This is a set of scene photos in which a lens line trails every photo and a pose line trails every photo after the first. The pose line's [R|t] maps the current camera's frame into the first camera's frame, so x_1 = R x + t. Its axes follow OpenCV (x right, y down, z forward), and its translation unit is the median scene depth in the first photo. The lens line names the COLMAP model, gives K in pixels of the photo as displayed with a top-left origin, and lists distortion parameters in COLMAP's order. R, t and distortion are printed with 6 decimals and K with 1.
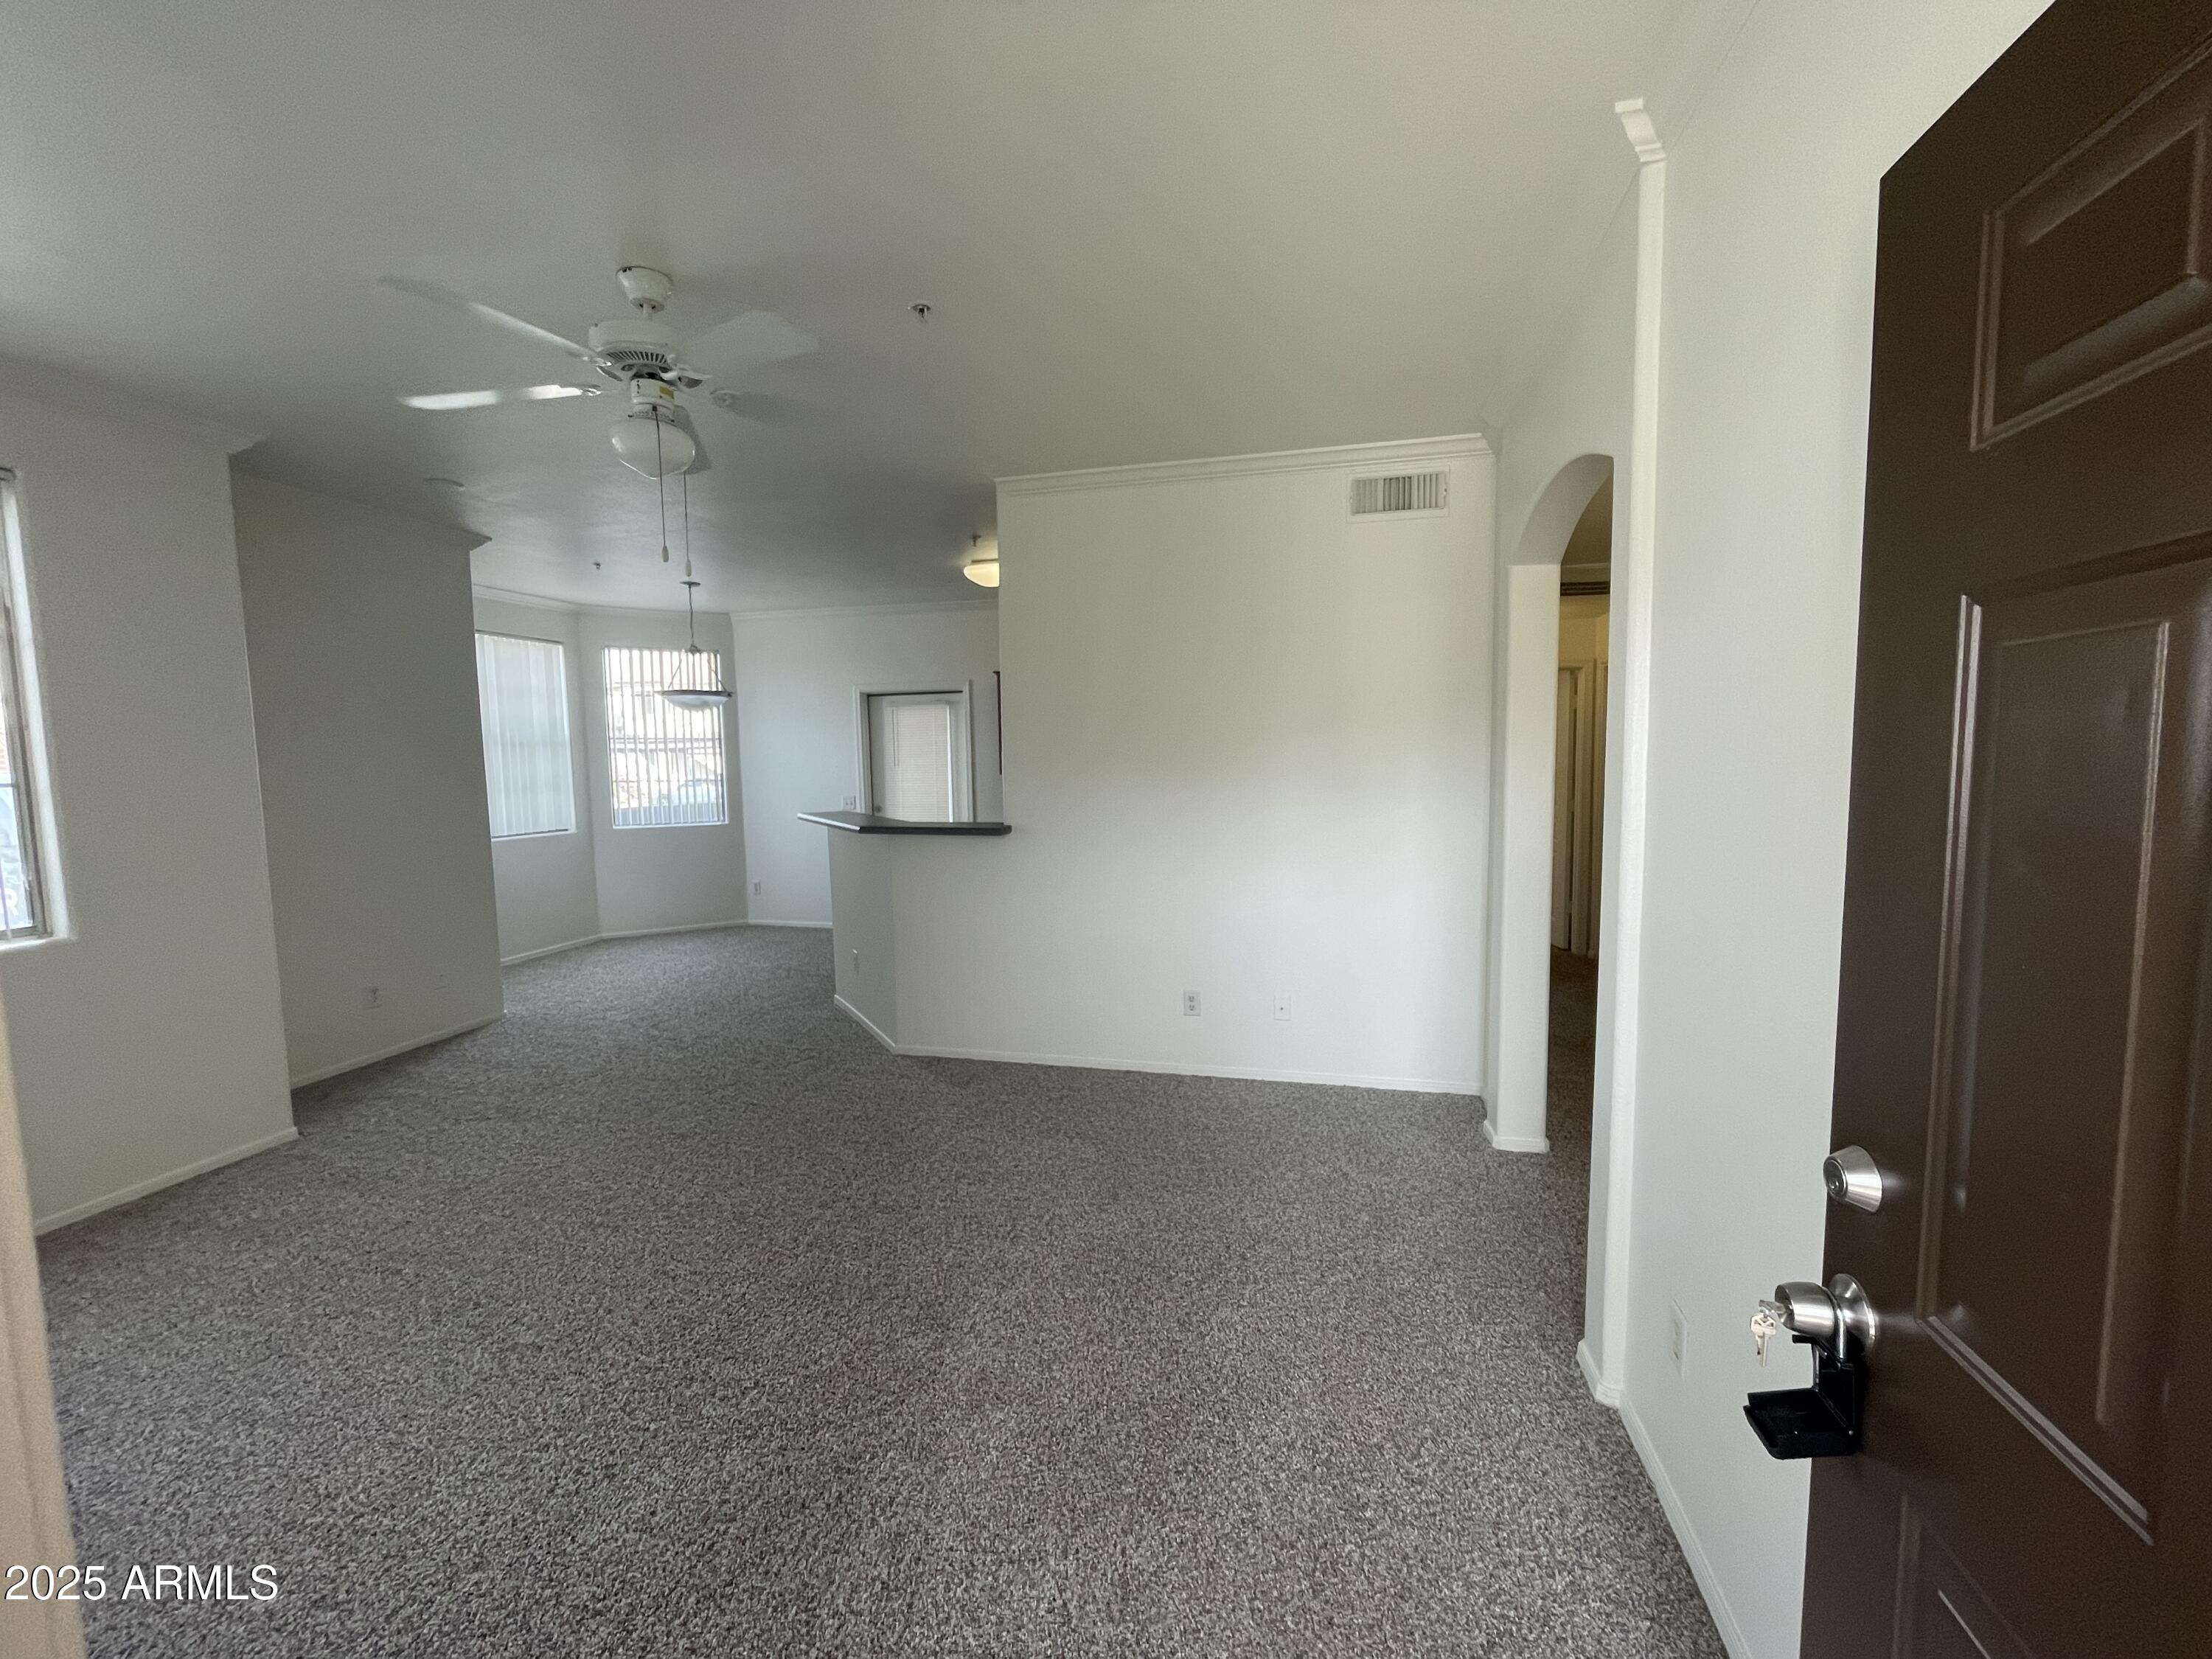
lens RADIAL K [[891.0, 0, 1103.4], [0, 891.0, 827.6], [0, 0, 1]] dist [0.001718, -0.000054]
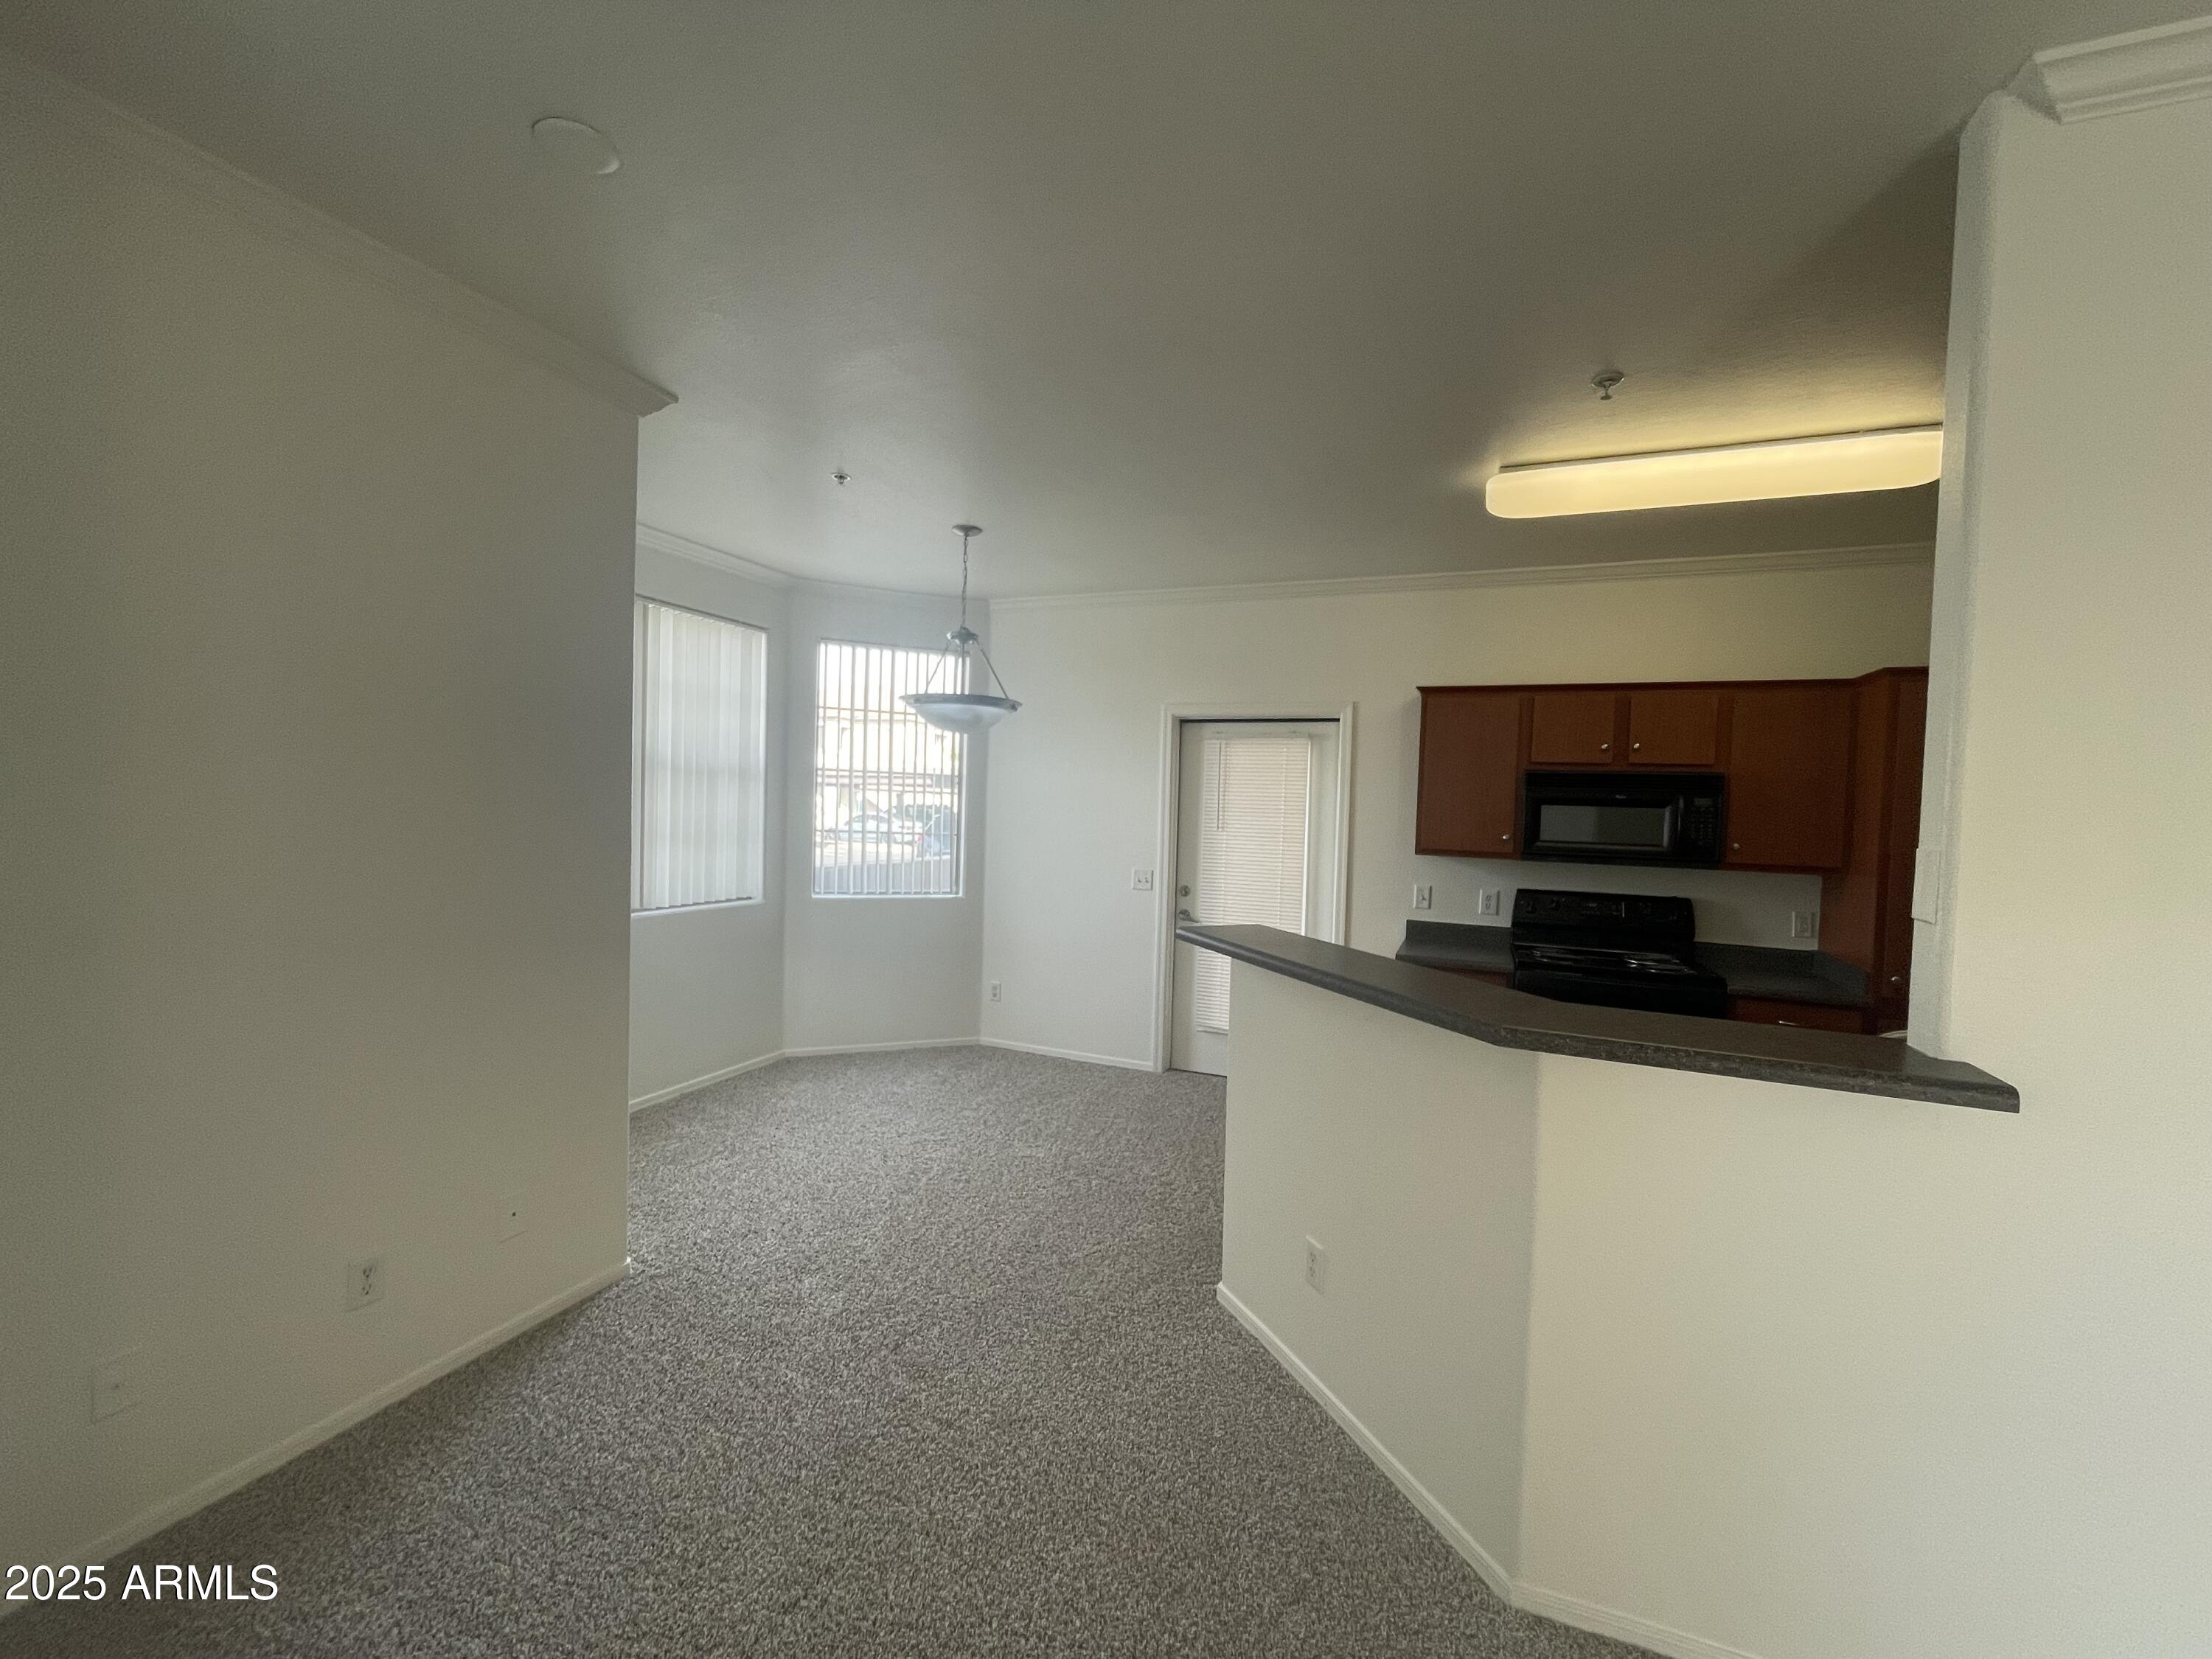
lens RADIAL K [[891.0, 0, 1108.8], [0, 891.0, 827.5], [0, 0, 1]] dist [0.001718, -0.000054]
pose [[0.987535, 0.052822, -0.148274, -0.222943], [-0.061130, 0.996772, -0.052045, -0.031926], [0.145046, 0.060460, 0.987576, 0.346752]]
